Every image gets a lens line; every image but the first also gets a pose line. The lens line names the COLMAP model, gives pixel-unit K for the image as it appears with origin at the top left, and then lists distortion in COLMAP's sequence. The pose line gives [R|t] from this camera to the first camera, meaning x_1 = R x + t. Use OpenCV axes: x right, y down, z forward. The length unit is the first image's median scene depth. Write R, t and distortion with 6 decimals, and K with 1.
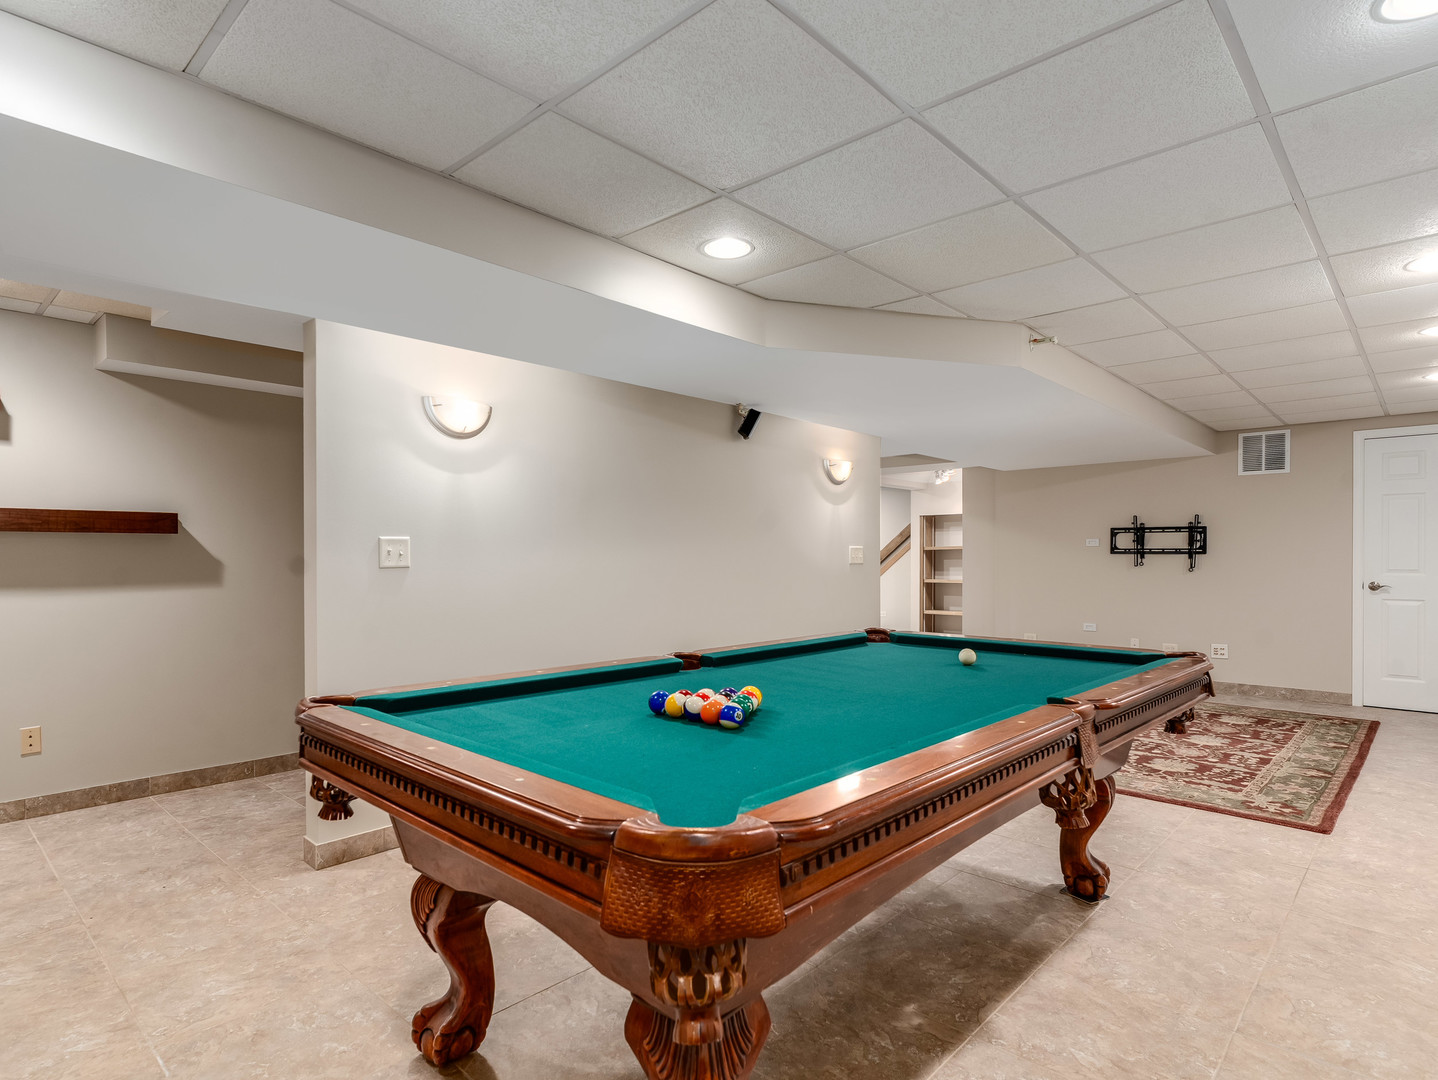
lens RADIAL K [[806.1, 0, 713.3], [0, 806.1, 551.9], [0, 0, 1]] dist [-0.052956, 0.016989]
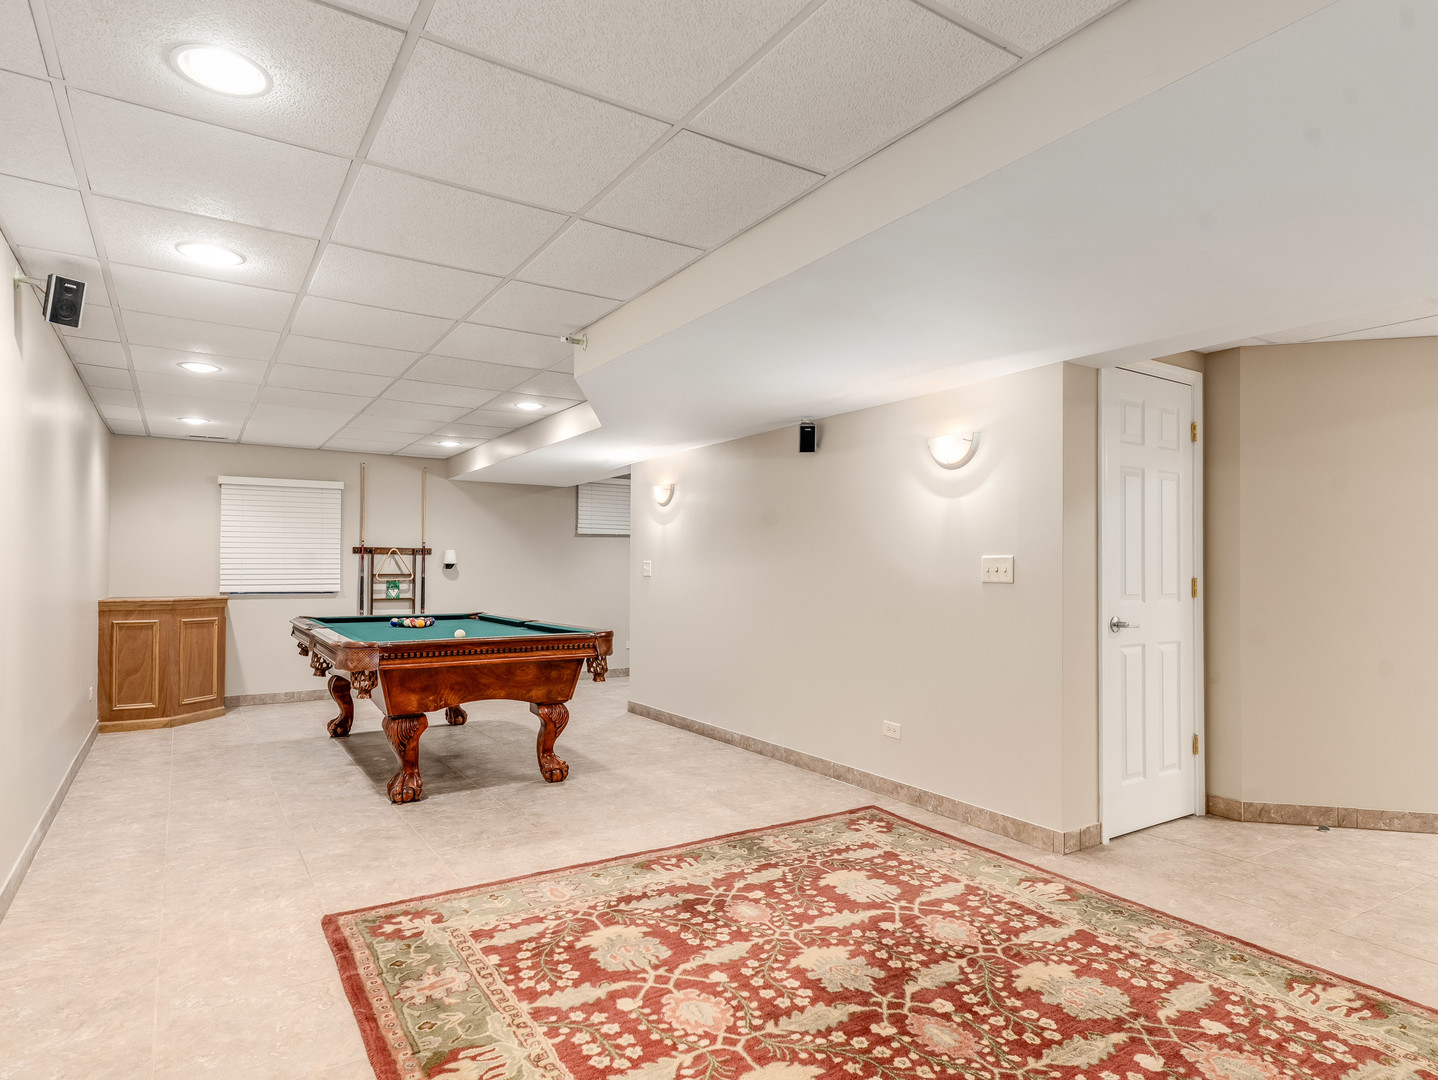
lens RADIAL K [[851.3, 0, 713.7], [0, 851.3, 540.8], [0, 0, 1]] dist [-0.054425, 0.003054]
pose [[-0.249646, -0.030987, -0.967841, 1.332706], [-0.002995, 0.999508, -0.031228, 0.000570], [0.968333, -0.004897, -0.249616, 1.404154]]
